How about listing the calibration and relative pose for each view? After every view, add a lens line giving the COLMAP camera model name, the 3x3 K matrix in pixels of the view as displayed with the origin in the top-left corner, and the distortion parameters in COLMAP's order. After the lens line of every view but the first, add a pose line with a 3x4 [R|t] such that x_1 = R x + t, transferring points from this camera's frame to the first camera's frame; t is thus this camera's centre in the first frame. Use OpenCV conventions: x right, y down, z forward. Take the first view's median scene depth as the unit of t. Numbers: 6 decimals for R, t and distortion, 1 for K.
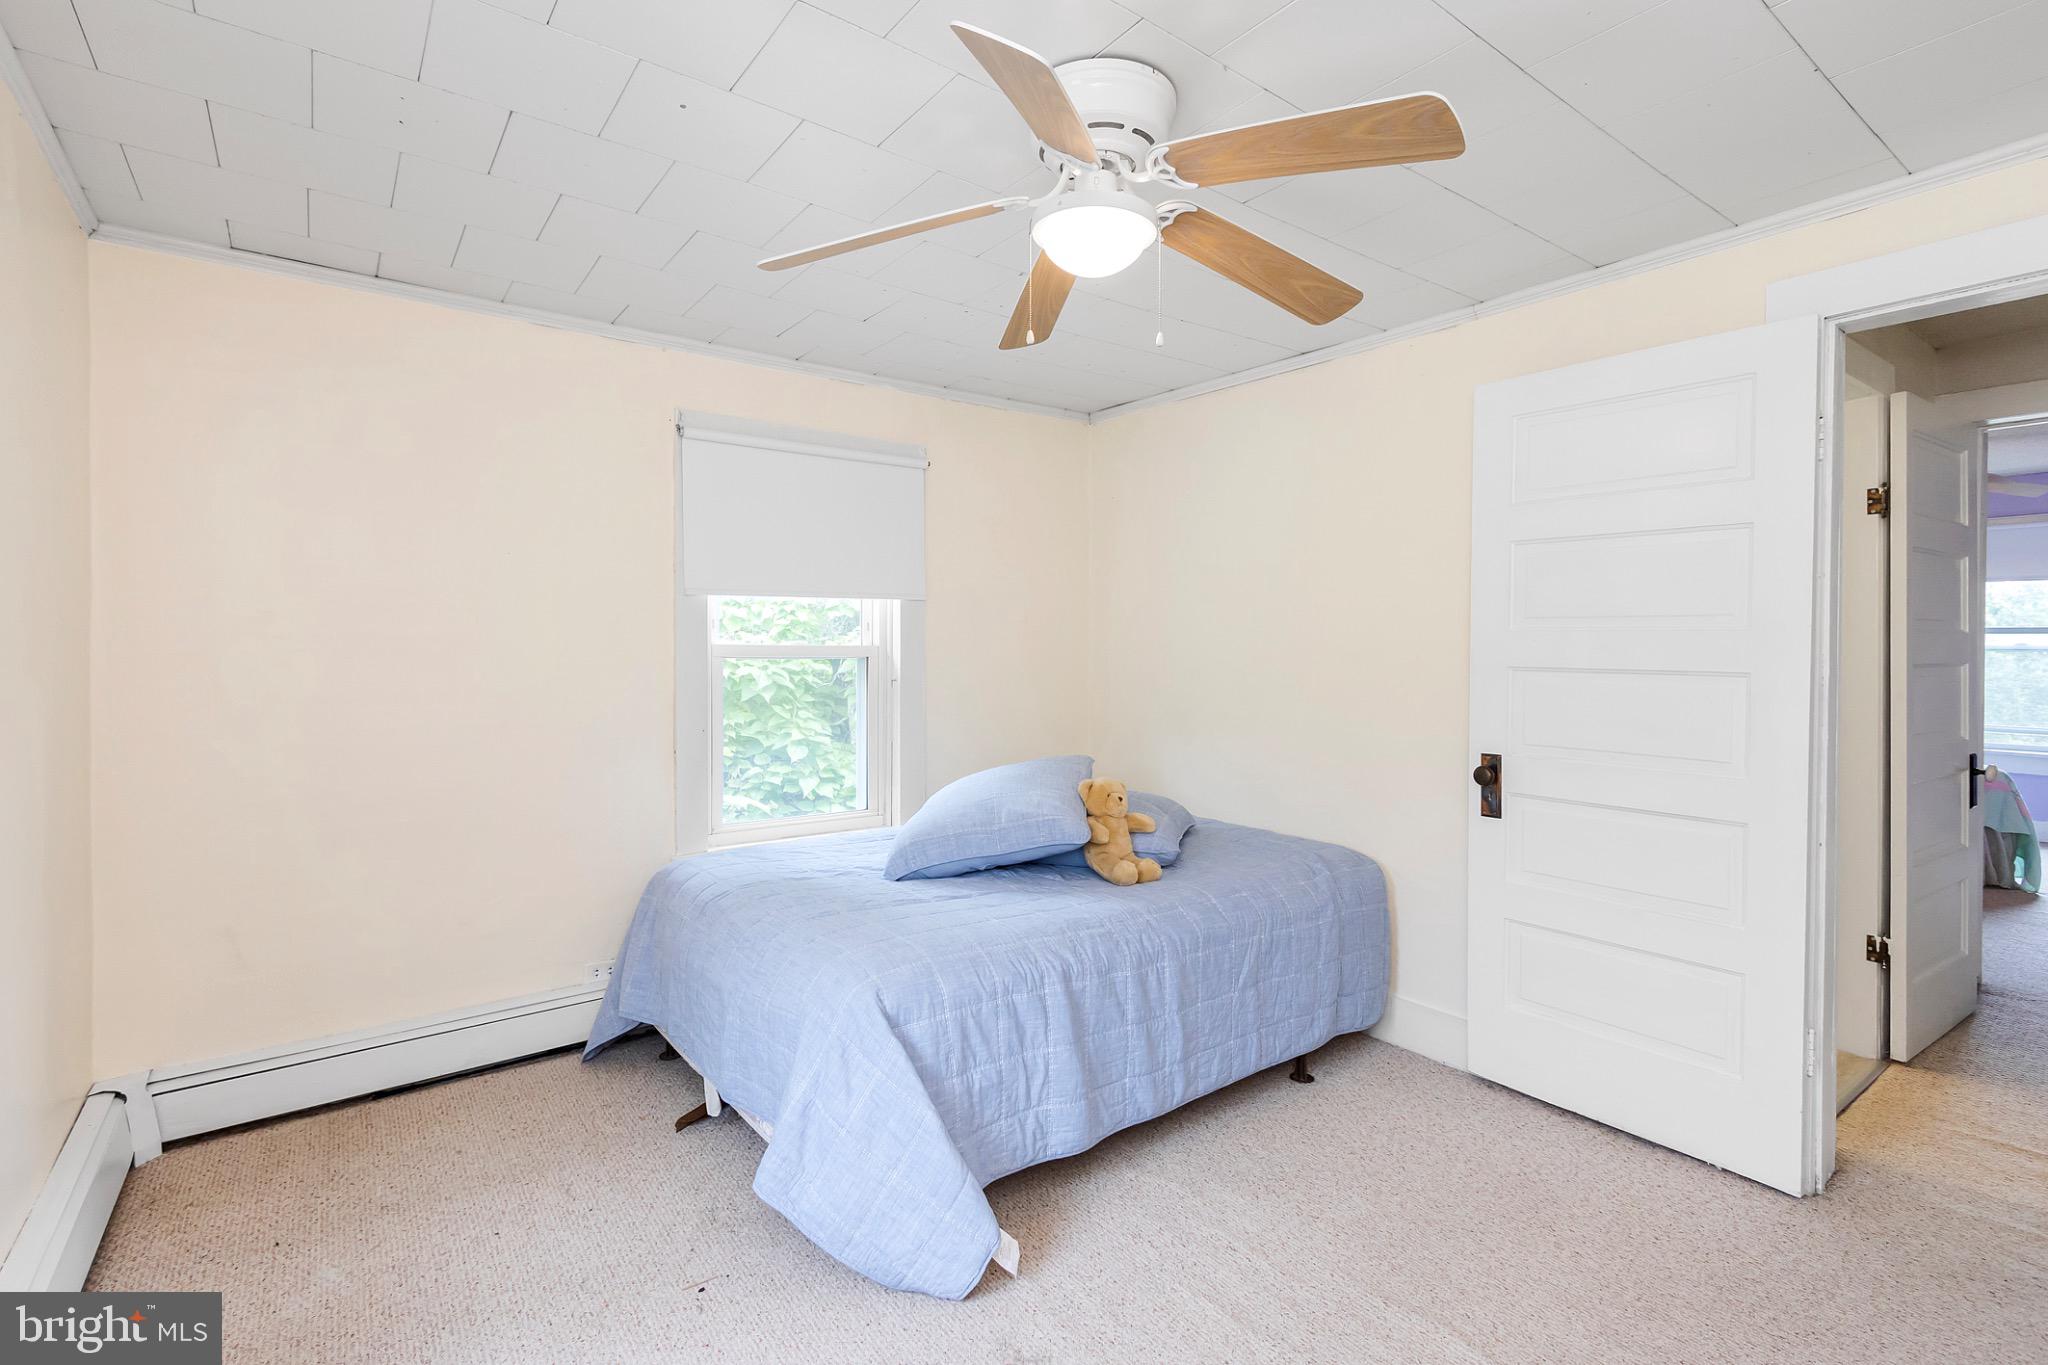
lens RADIAL K [[945.3, 0, 1016.9], [0, 945.3, 667.8], [0, 0, 1]] dist [0.003181, -0.000780]
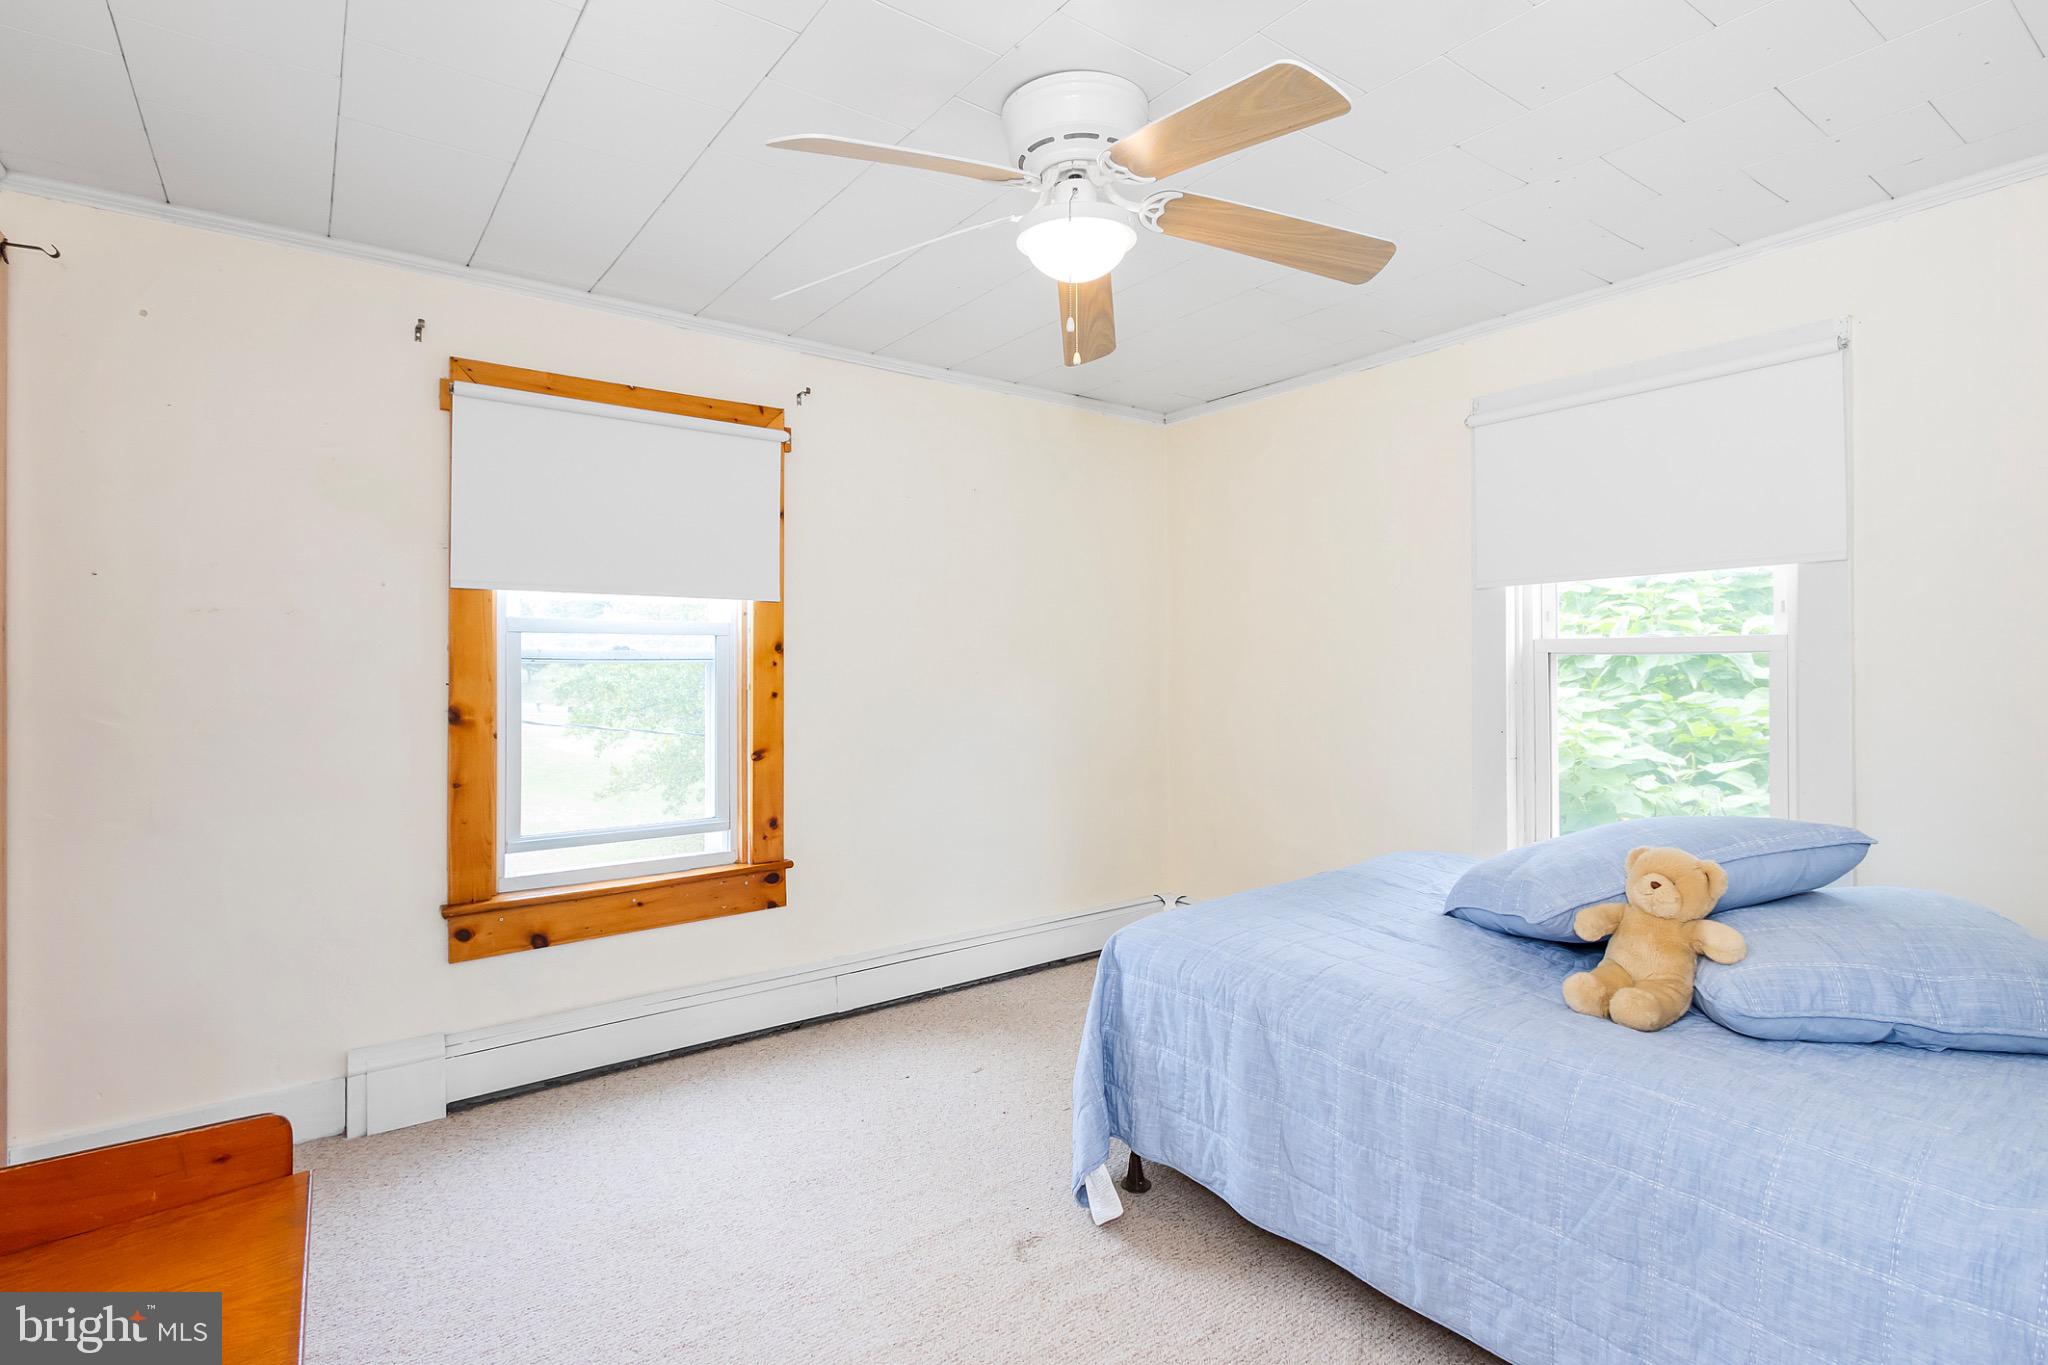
lens RADIAL K [[945.3, 0, 1015.9], [0, 945.3, 678.3], [0, 0, 1]] dist [0.003181, -0.000780]
pose [[0.002431, 0.017361, -0.999846, 0.872687], [-0.006190, 0.999830, 0.017346, 0.001517], [0.999978, 0.006147, 0.002538, 0.736402]]
